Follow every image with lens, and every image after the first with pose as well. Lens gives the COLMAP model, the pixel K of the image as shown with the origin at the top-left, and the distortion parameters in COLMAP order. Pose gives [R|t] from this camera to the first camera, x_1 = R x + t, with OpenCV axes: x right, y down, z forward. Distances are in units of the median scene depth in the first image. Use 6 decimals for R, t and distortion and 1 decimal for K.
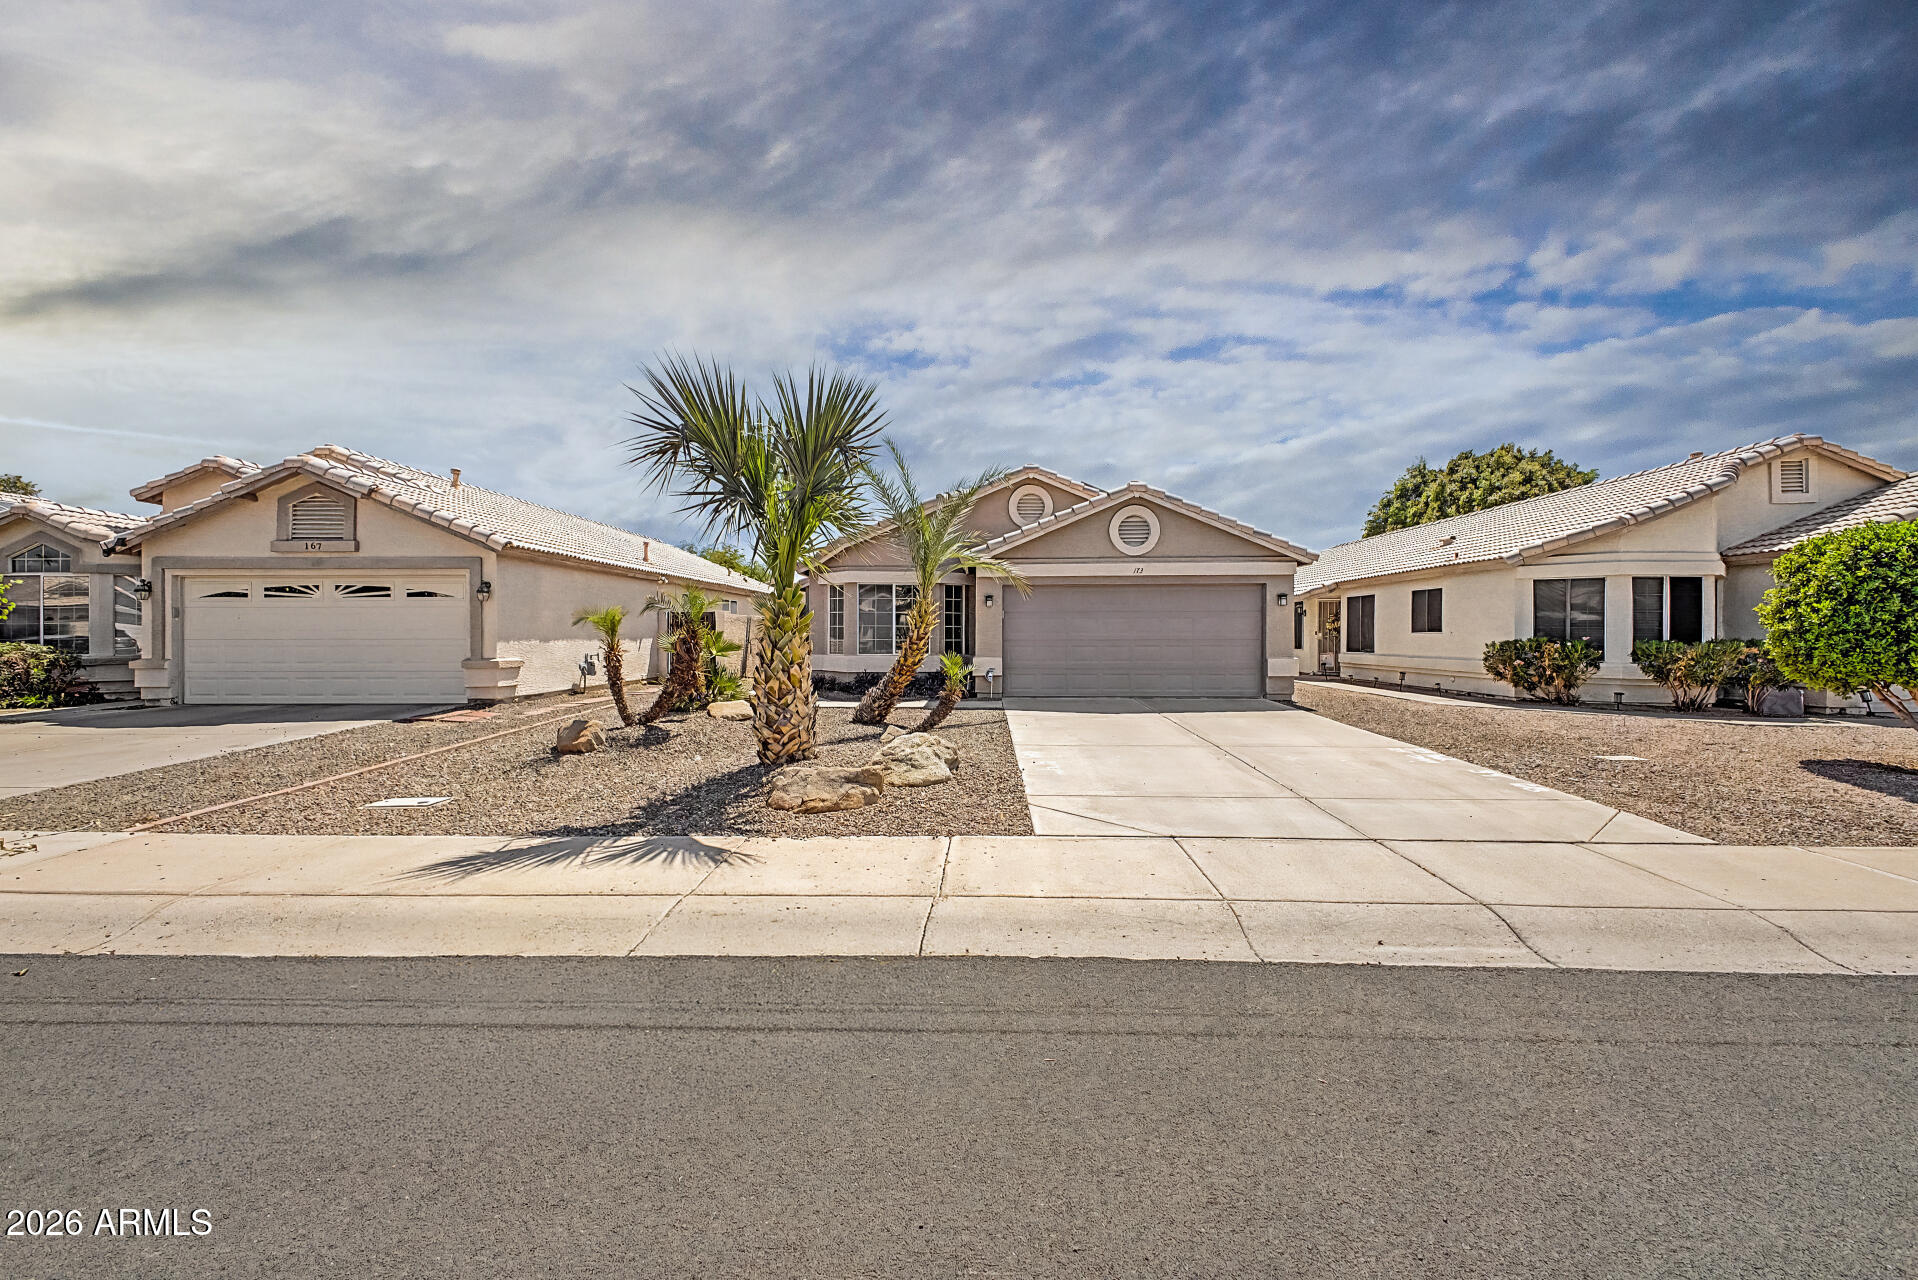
lens RADIAL K [[761.6, 0, 959.0], [0, 761.6, 640.0], [0, 0, 1]] dist [0.027045, -0.016058]
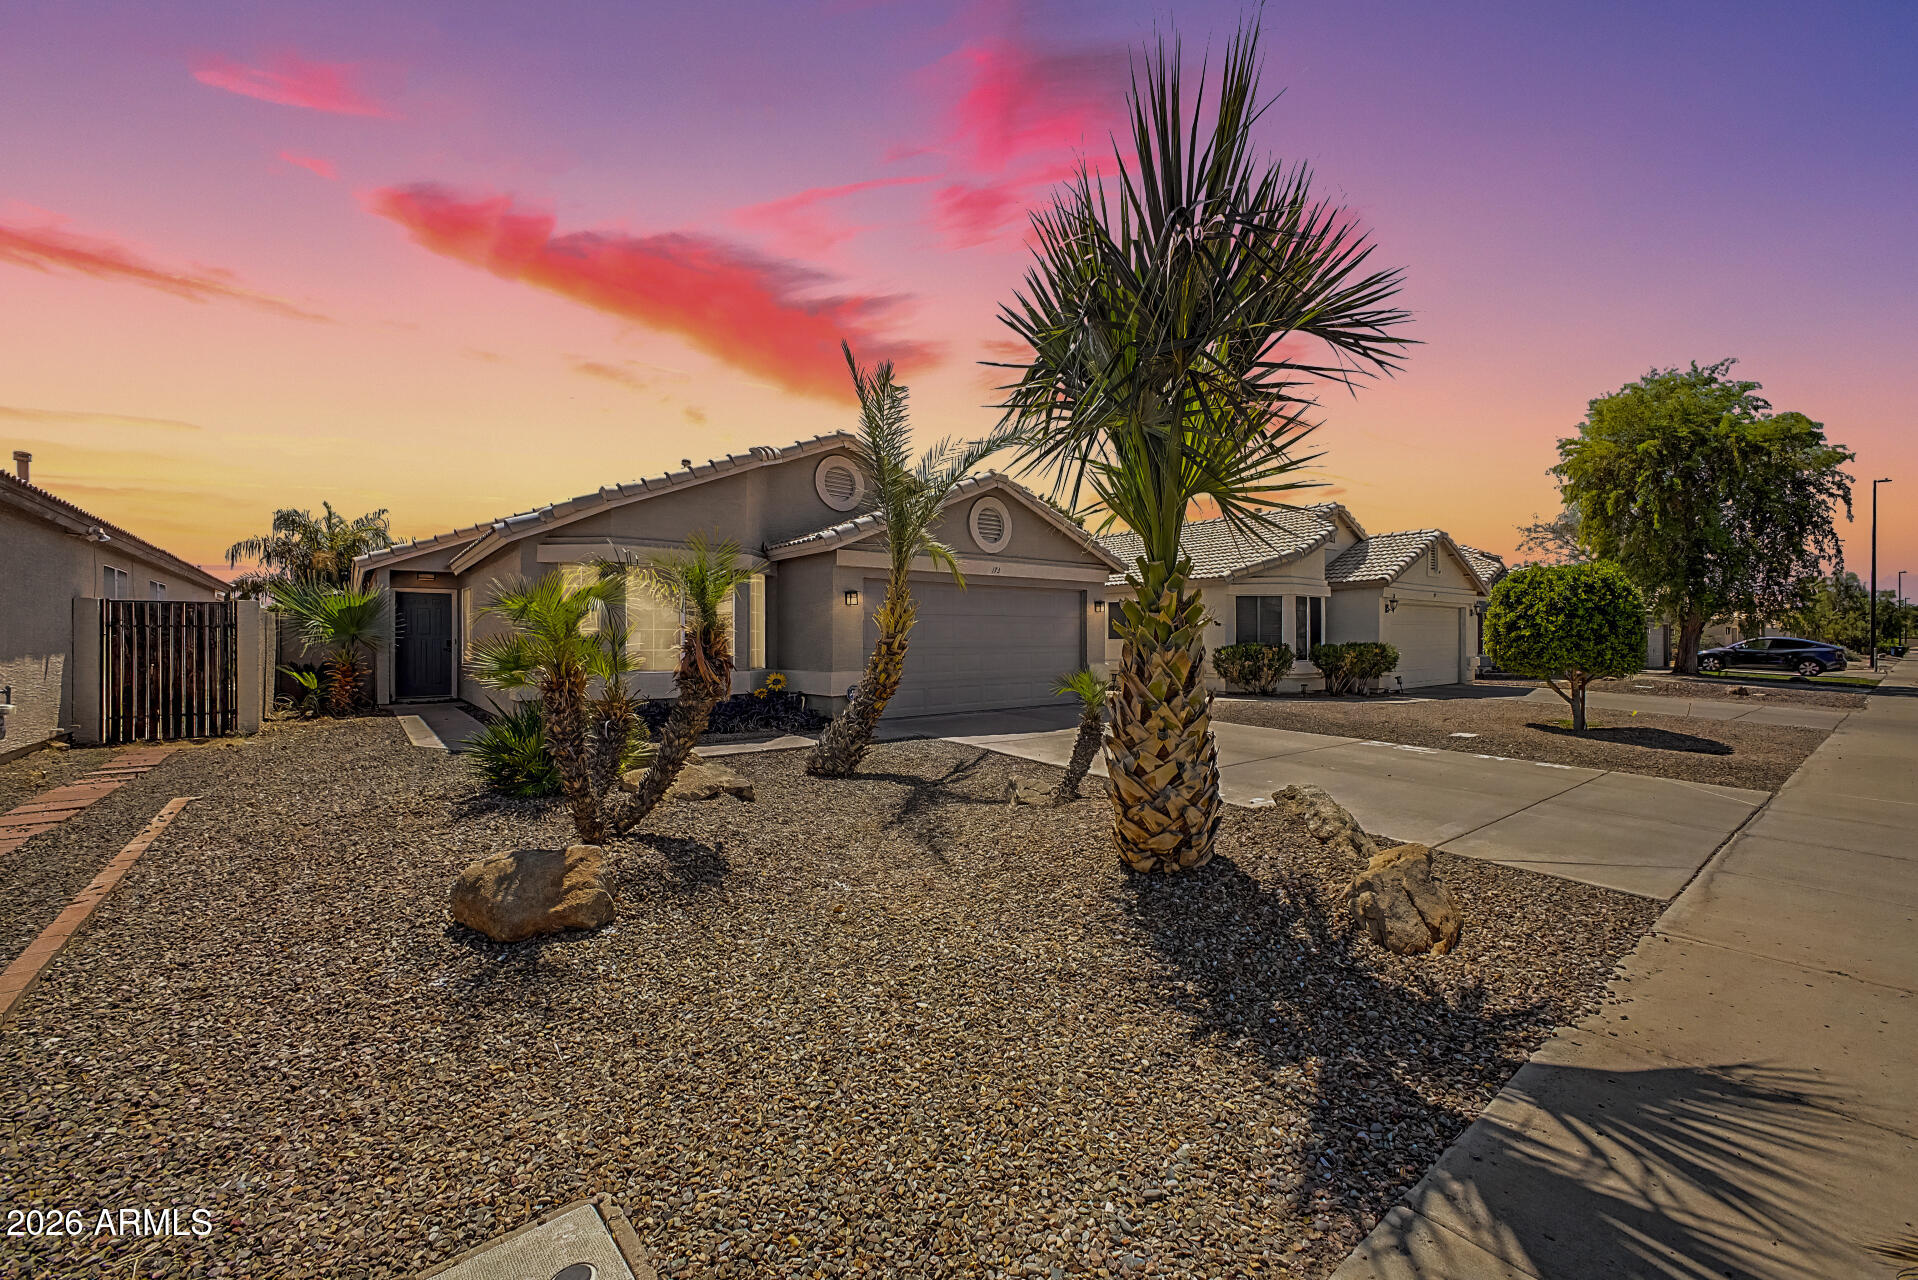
lens RADIAL K [[761.6, 0, 959.0], [0, 761.6, 640.0], [0, 0, 1]] dist [0.027045, -0.016058]
pose [[0.775898, -0.002516, 0.630854, -0.365610], [0.009165, 0.999931, -0.007284, -0.002635], [-0.630792, 0.011433, 0.775868, 0.335436]]
